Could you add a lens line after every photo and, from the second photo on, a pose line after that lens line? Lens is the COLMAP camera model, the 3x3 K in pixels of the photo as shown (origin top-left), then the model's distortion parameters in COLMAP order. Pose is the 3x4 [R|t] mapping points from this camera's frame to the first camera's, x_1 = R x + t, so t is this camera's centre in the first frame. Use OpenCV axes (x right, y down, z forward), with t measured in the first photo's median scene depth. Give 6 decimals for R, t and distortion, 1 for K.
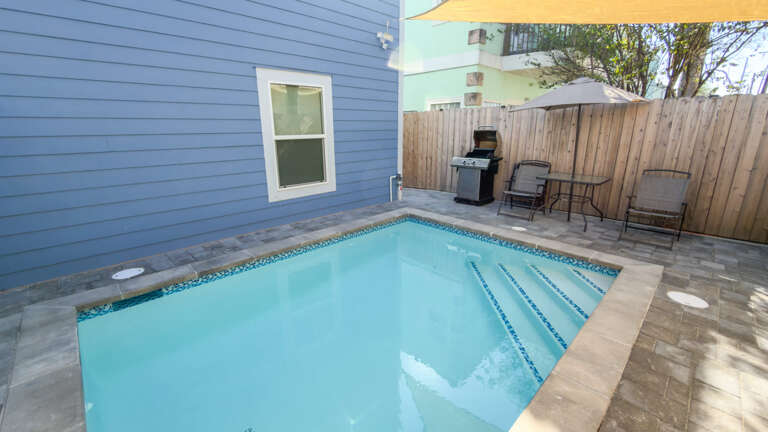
lens RADIAL K [[319.0, 0, 386.9], [0, 319.0, 213.8], [0, 0, 1]] dist [-0.000289, 0.000291]
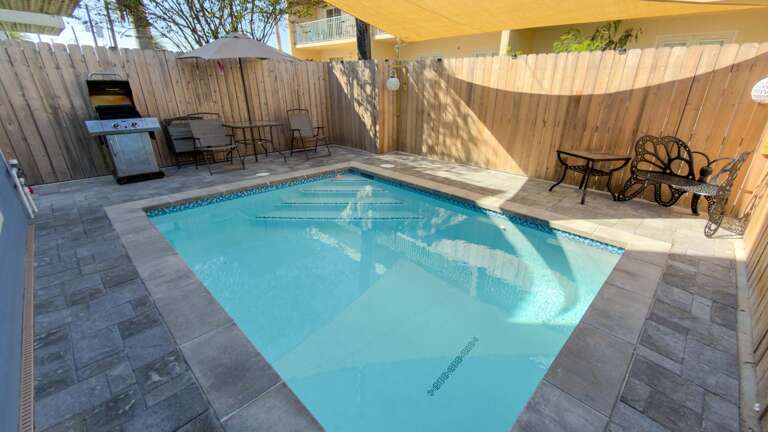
lens RADIAL K [[319.0, 0, 388.7], [0, 319.0, 216.8], [0, 0, 1]] dist [-0.000289, 0.000291]
pose [[-0.009512, -0.380954, 0.924545, -0.655927], [0.250080, 0.894299, 0.371064, -0.120586], [-0.968178, 0.234740, 0.086763, 0.515034]]
